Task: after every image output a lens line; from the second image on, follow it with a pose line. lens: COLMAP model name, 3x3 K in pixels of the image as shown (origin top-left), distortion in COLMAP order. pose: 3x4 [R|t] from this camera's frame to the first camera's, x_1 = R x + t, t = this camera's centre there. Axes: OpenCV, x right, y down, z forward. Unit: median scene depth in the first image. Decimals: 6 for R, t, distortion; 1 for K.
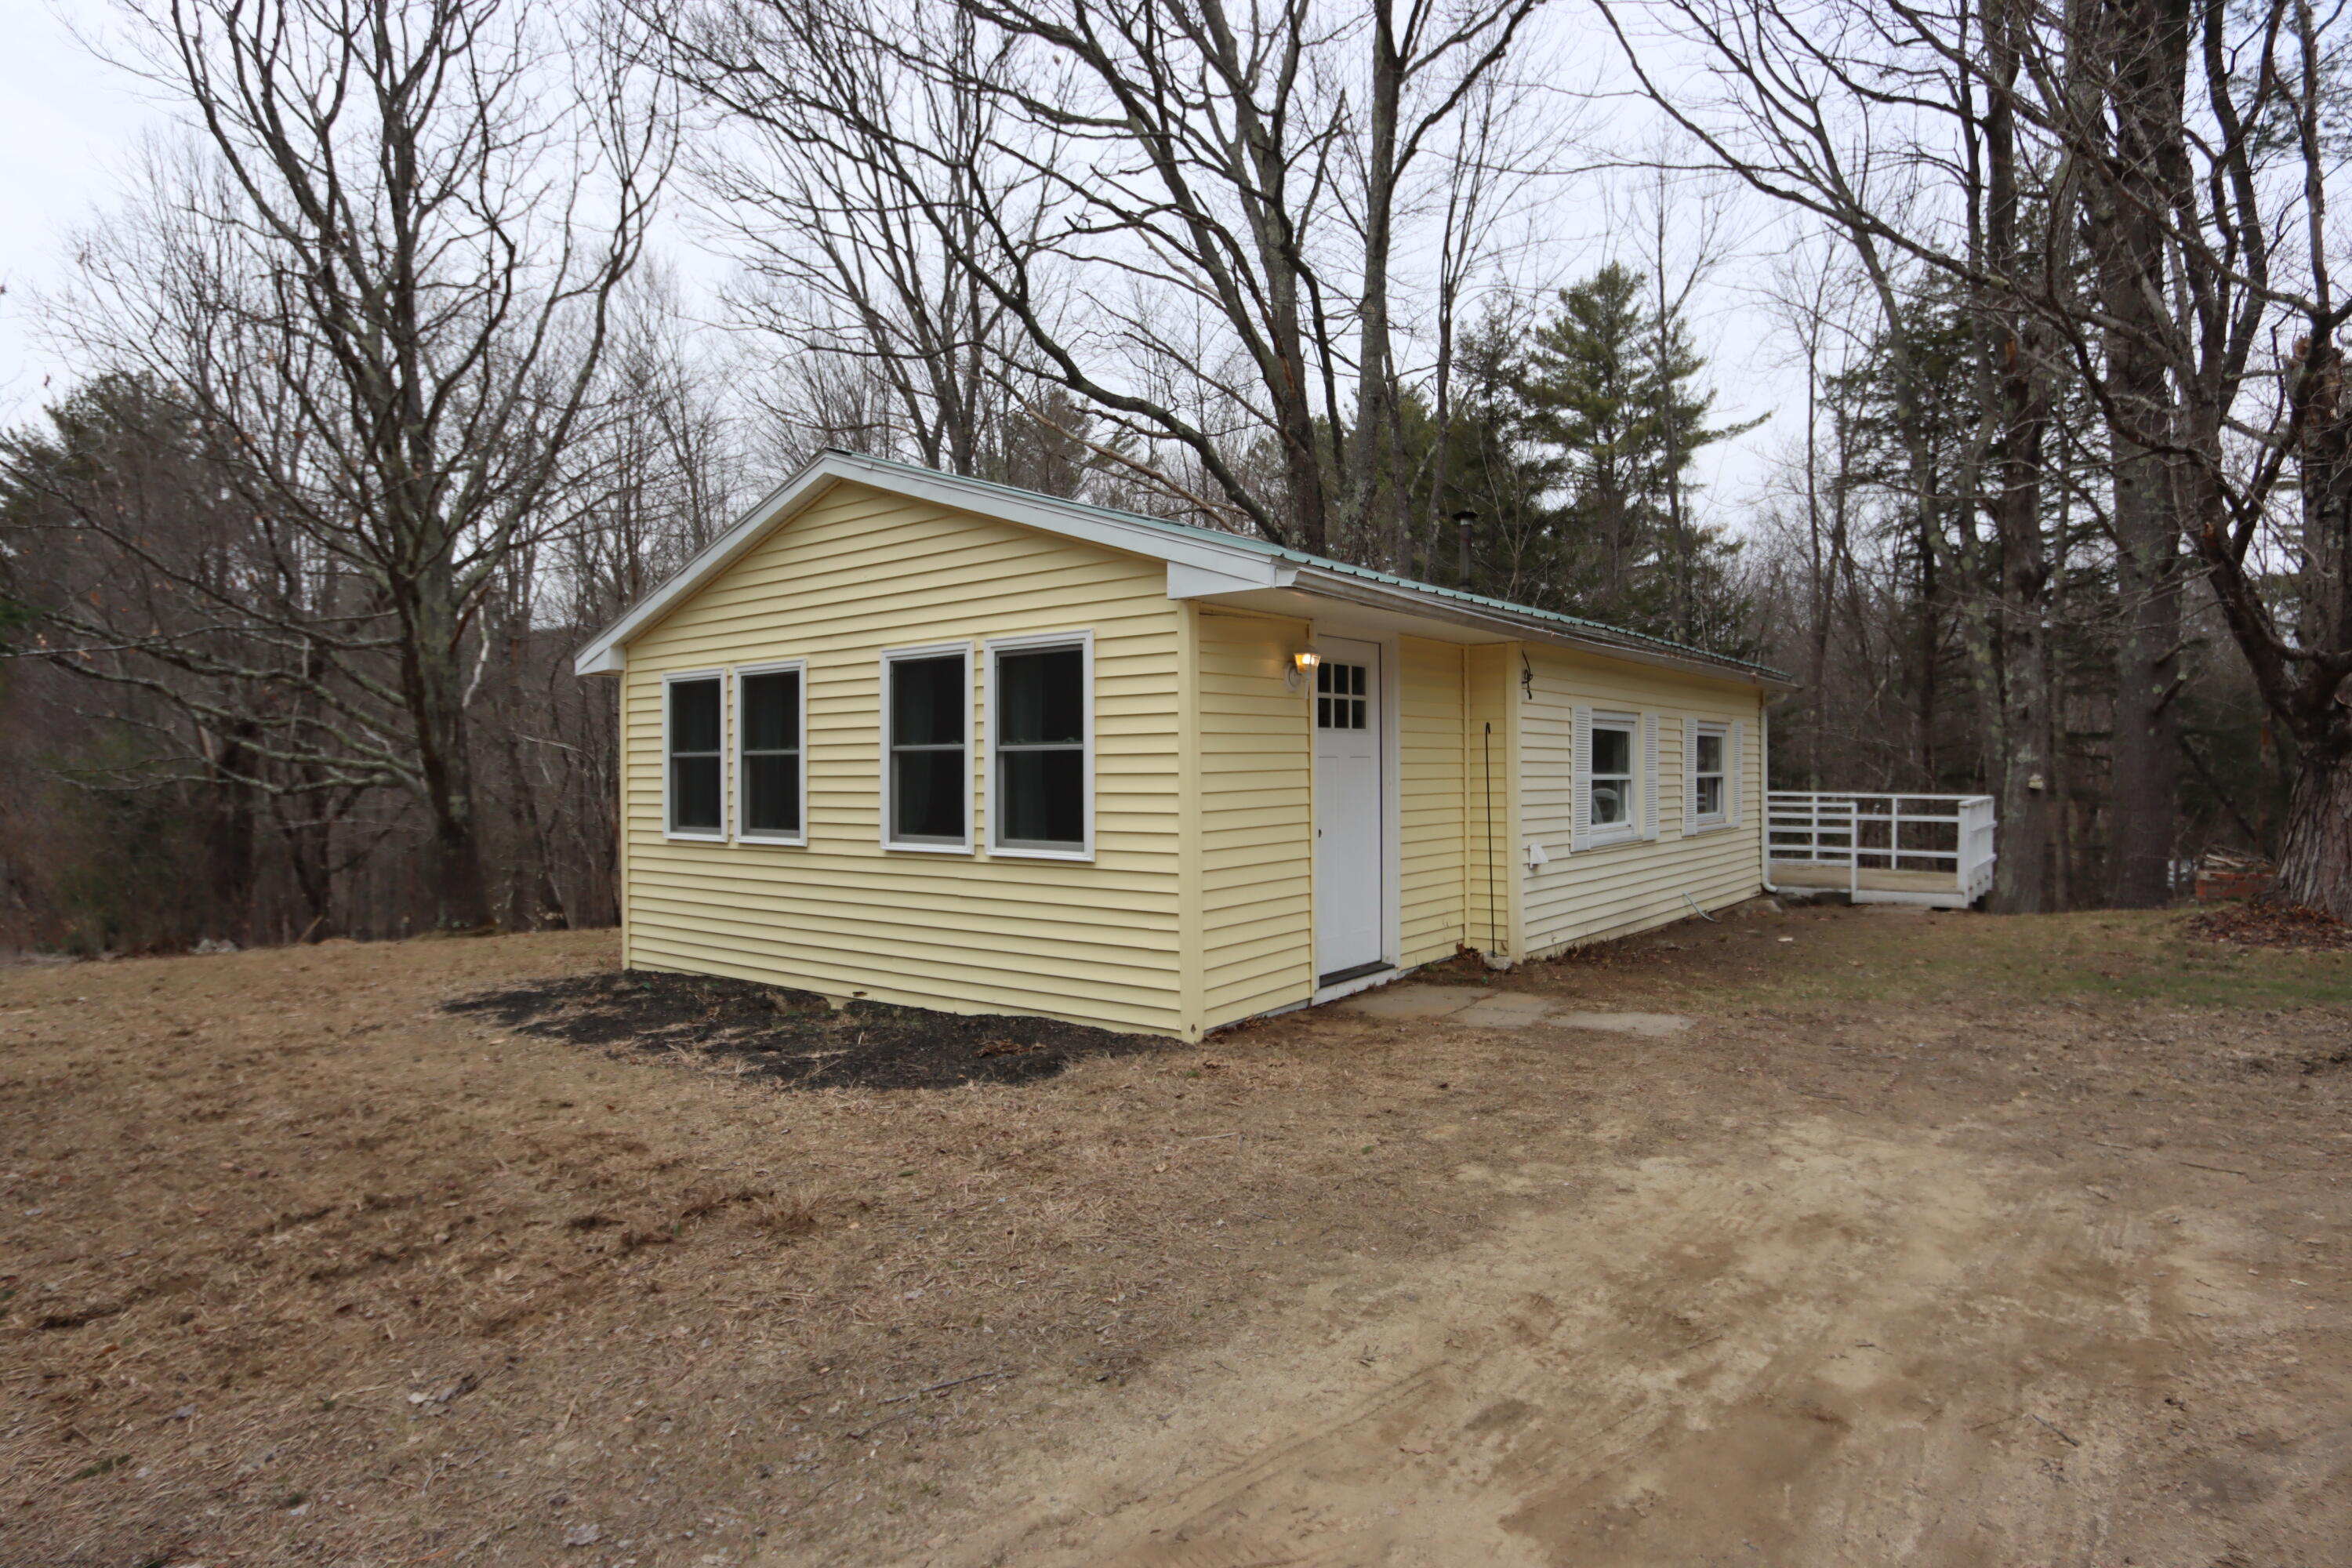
lens RADIAL K [[1282.6, 0, 1176.0], [0, 1282.6, 784.0], [0, 0, 1]] dist [-0.016345, 0.001860]
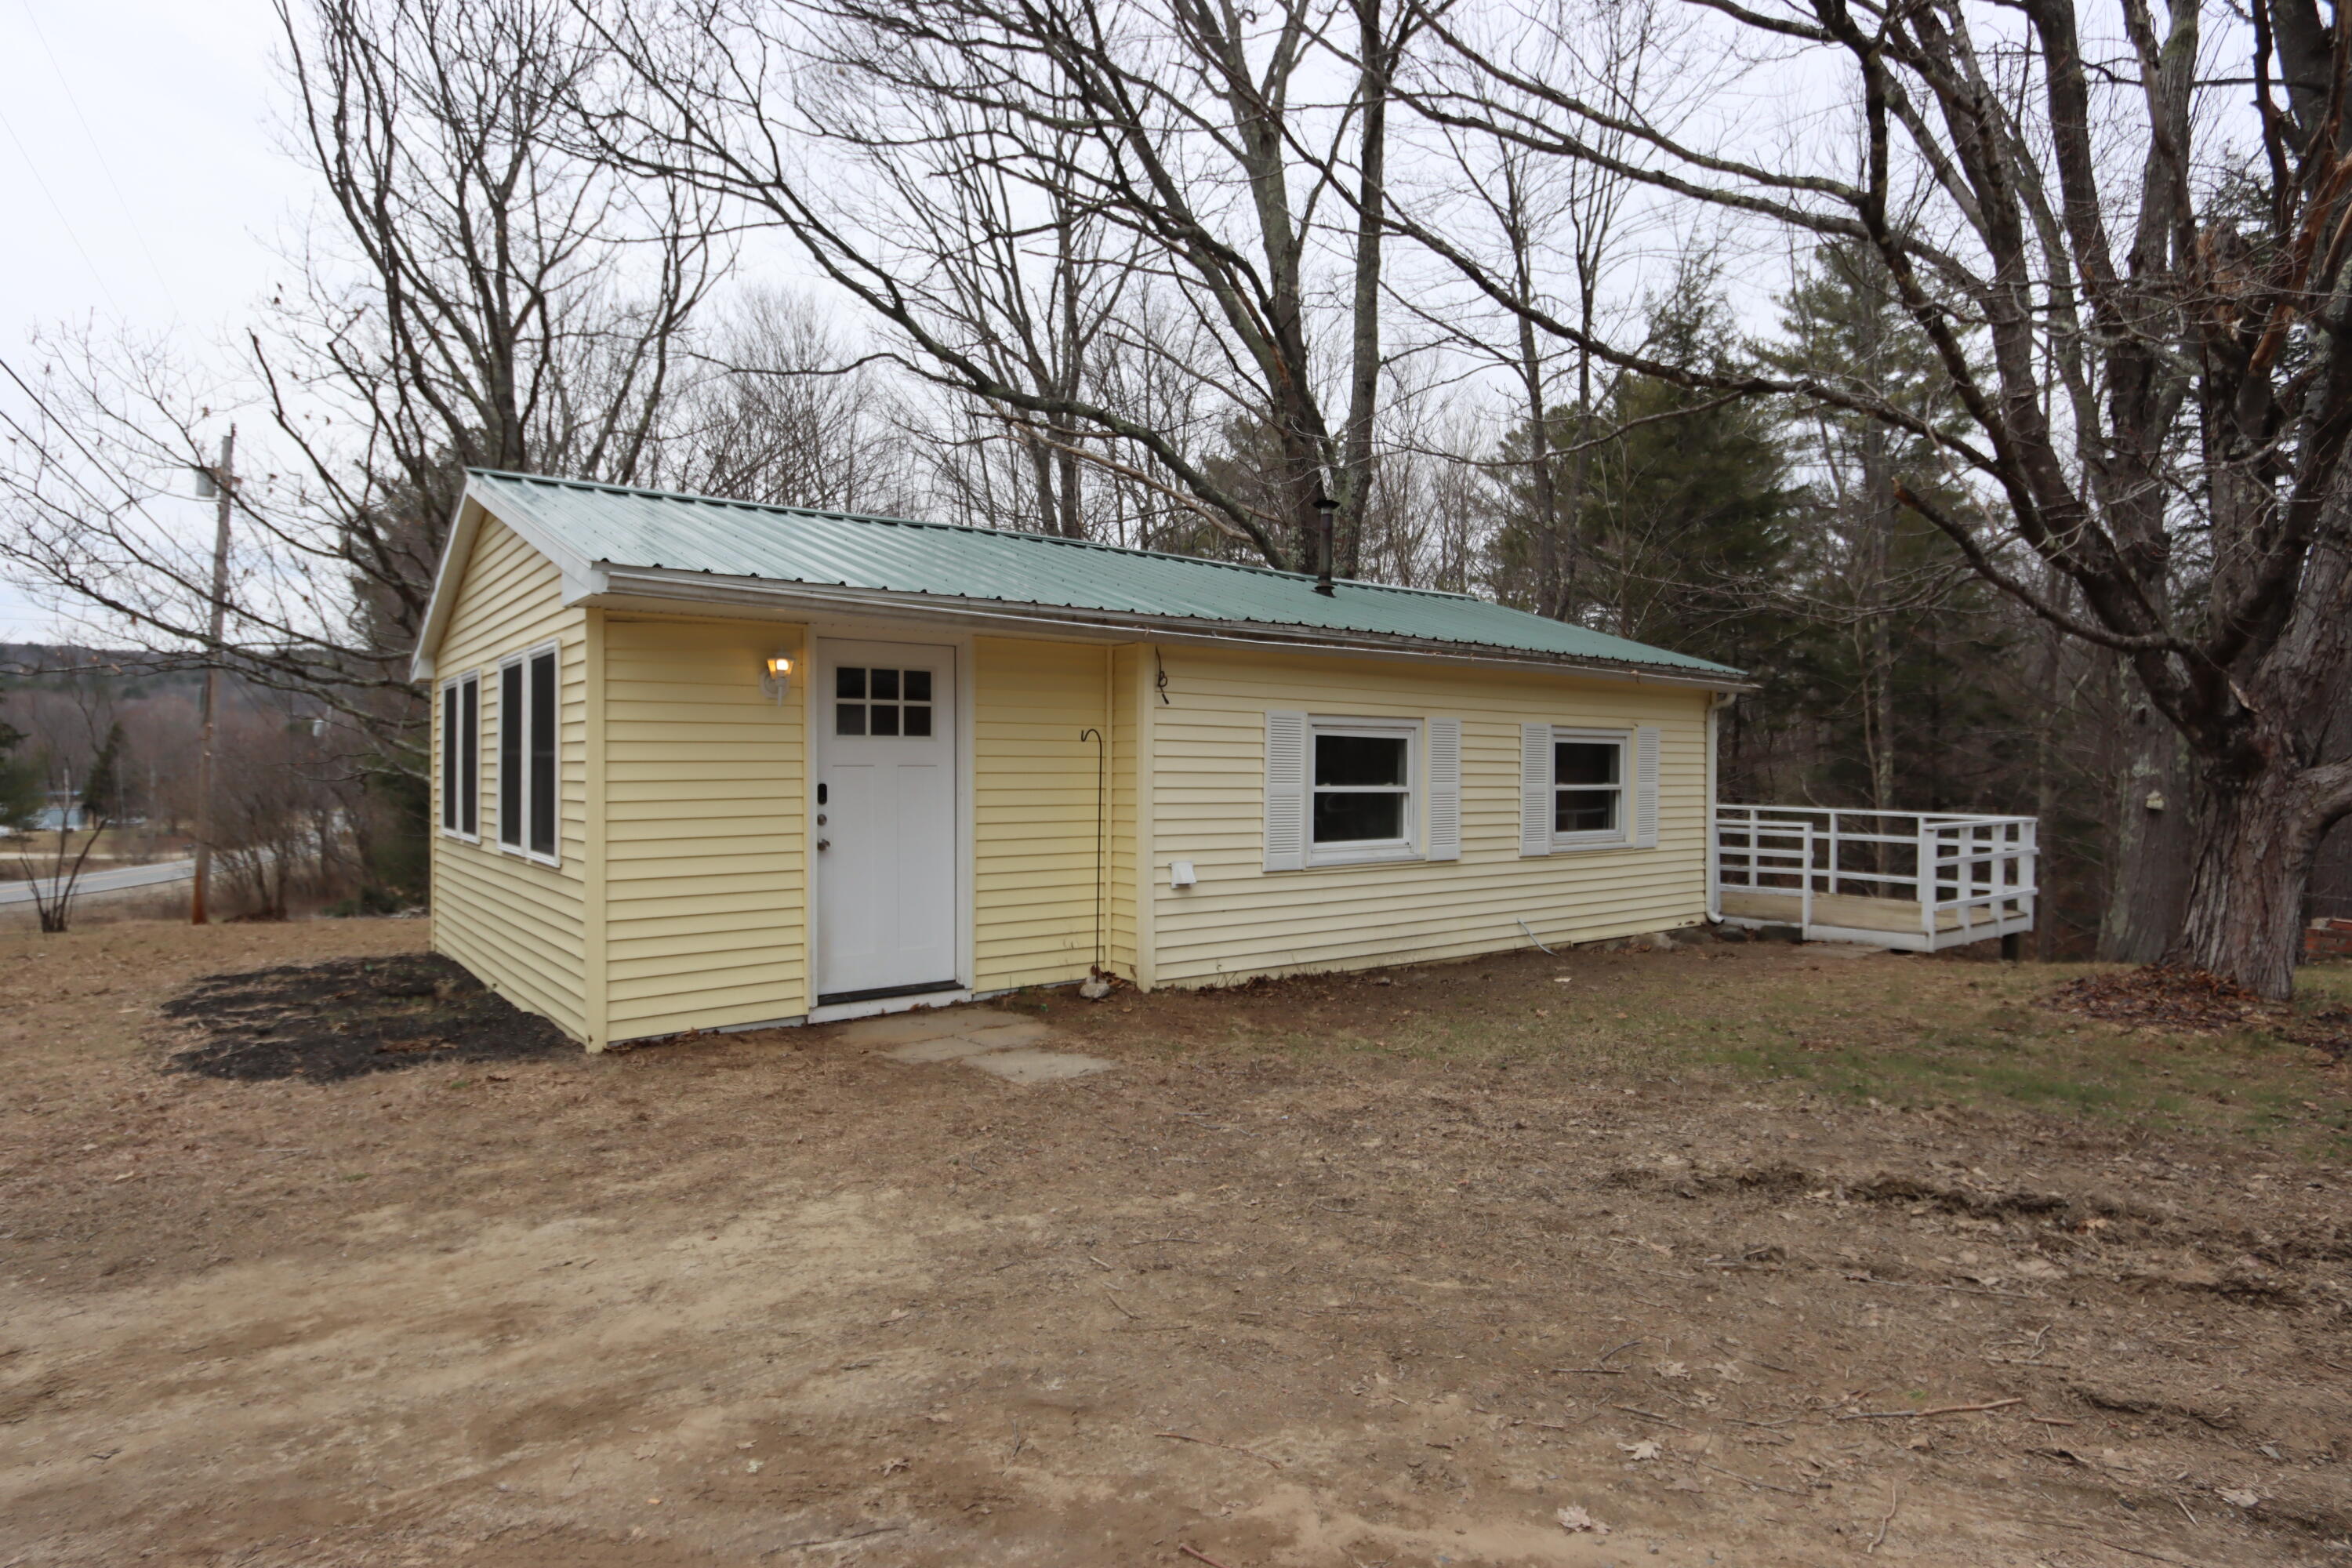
lens RADIAL K [[1266.0, 0, 1166.1], [0, 1266.0, 794.5], [0, 0, 1]] dist [-0.013139, 0.001363]
pose [[0.969206, 0.015309, -0.245774, 0.609930], [-0.013225, 0.999861, 0.010127, -0.012826], [0.245895, -0.006565, 0.969274, 0.148084]]
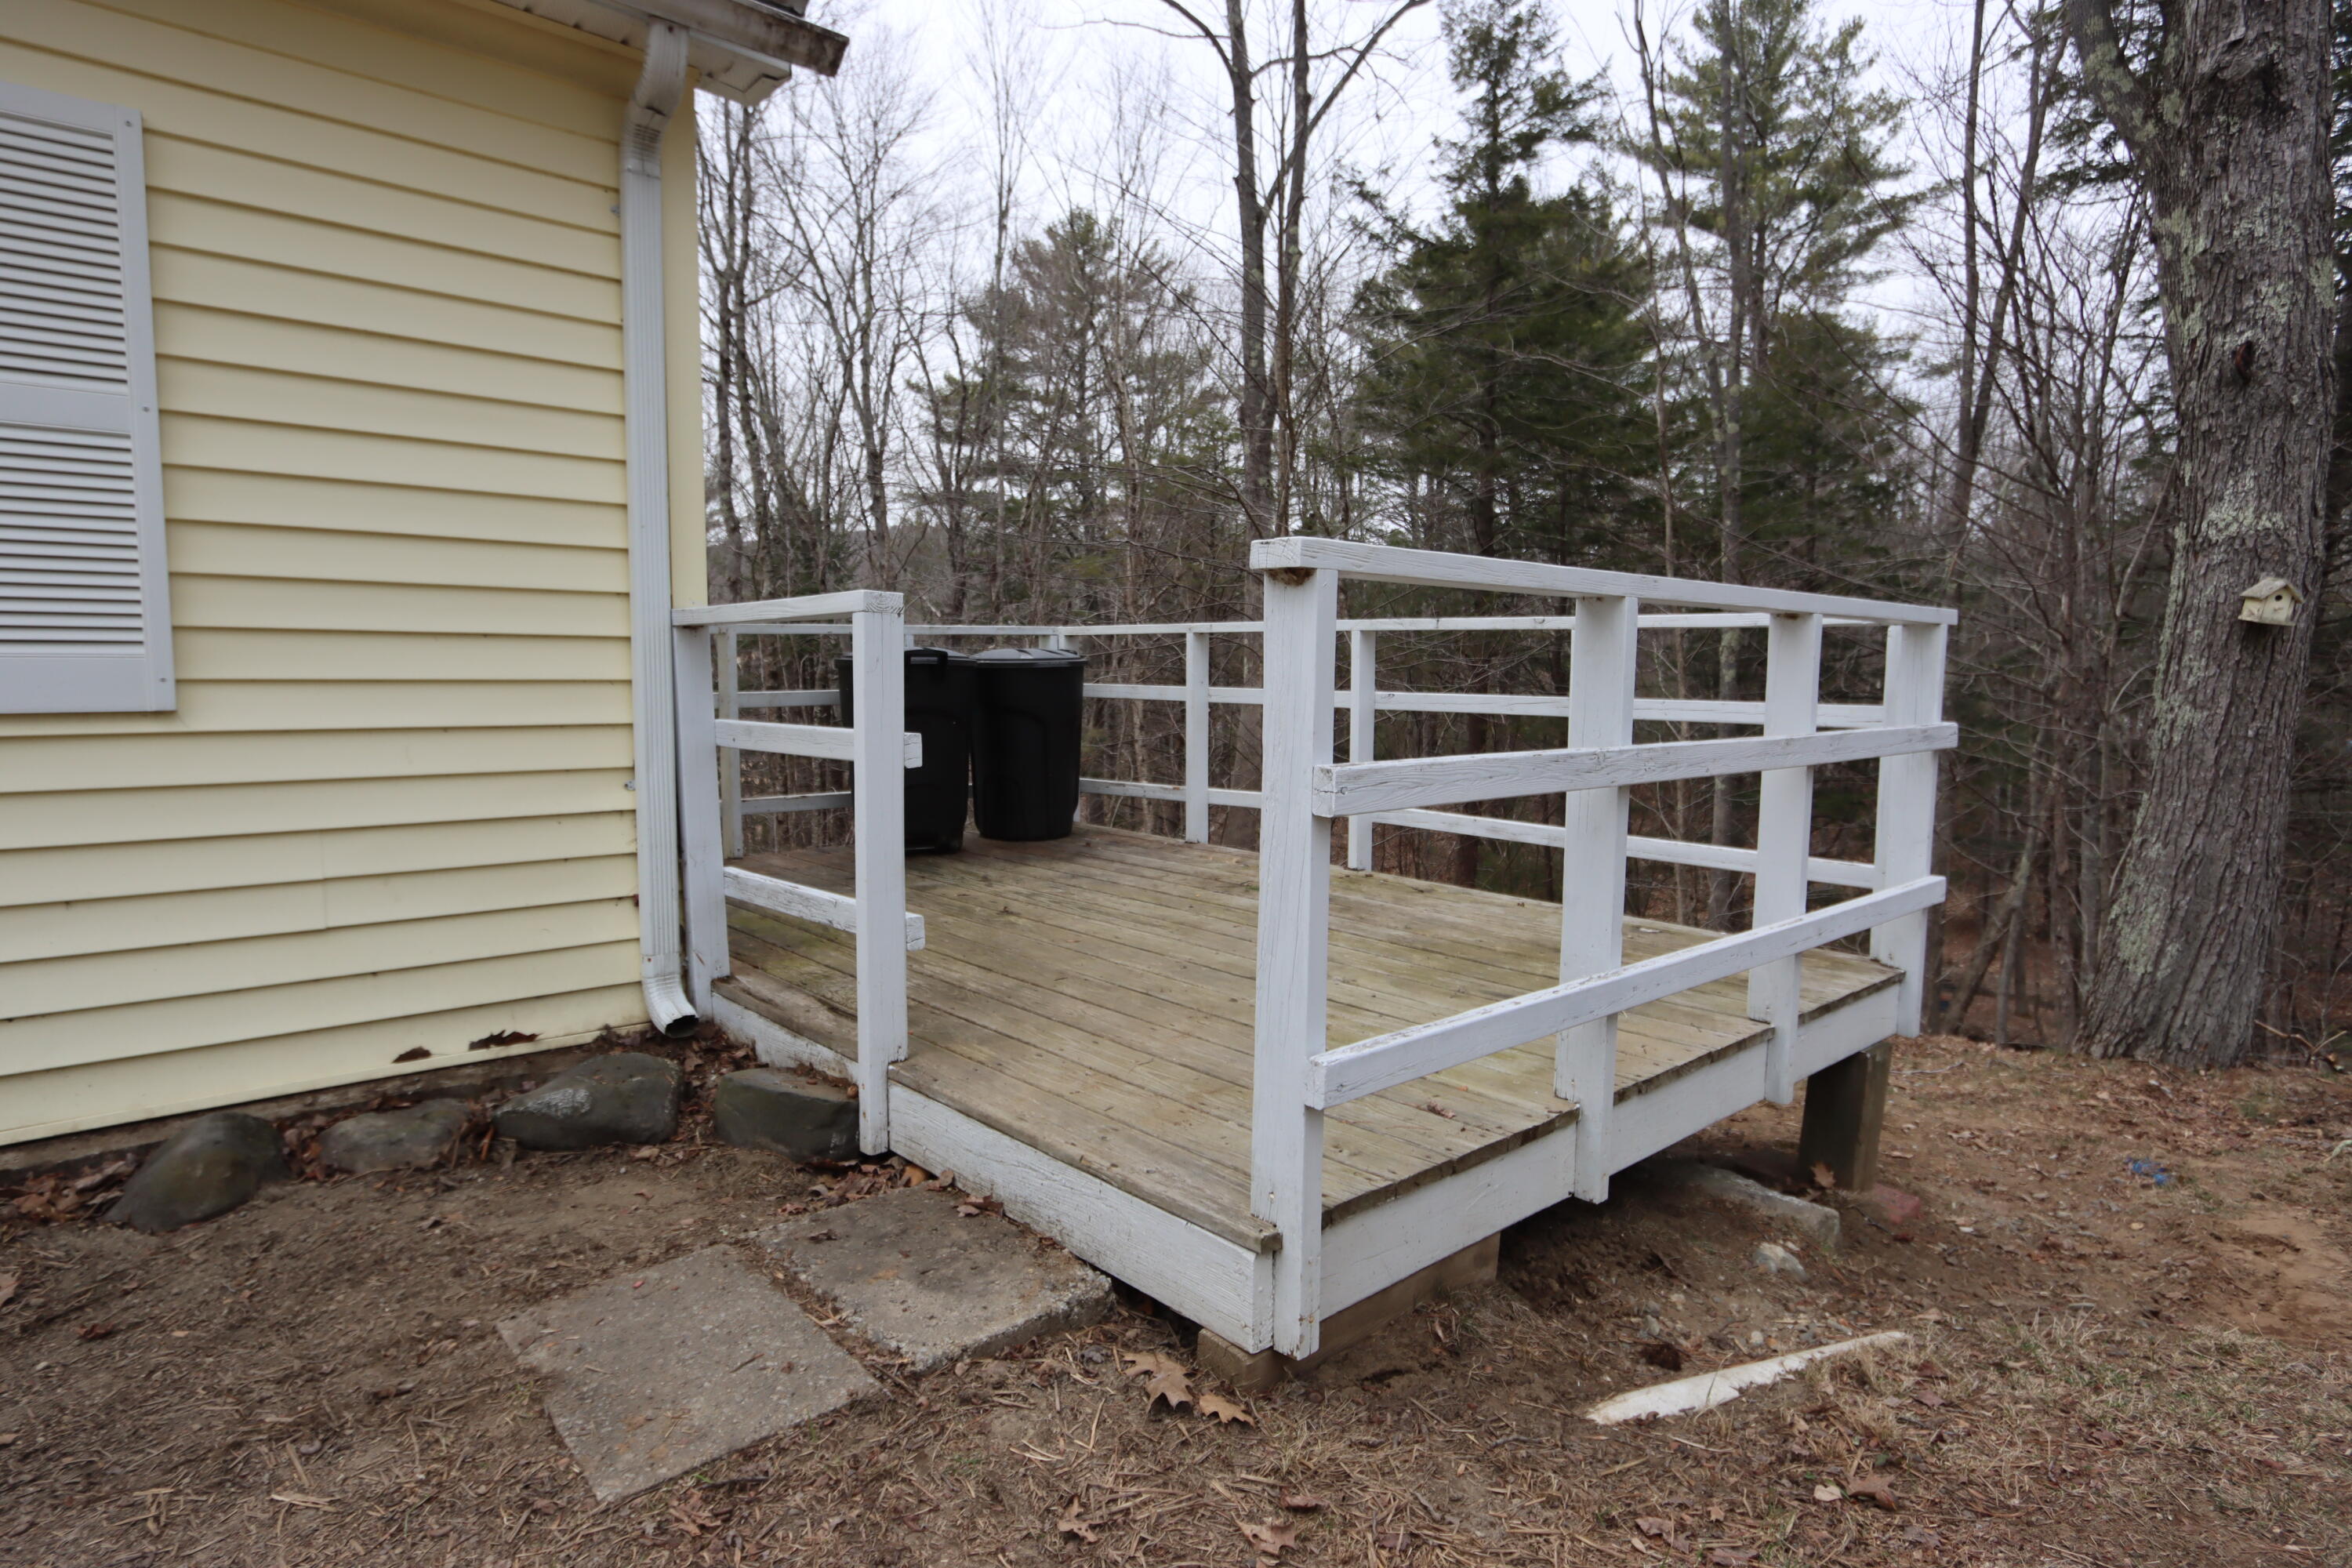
lens RADIAL K [[1282.6, 0, 1176.0], [0, 1282.6, 784.0], [0, 0, 1]] dist [-0.016345, 0.001860]
pose [[0.984372, 0.026946, -0.174025, 1.139995], [-0.014663, 0.997334, 0.071489, 0.053312], [0.175488, -0.067820, 0.982143, 1.584452]]
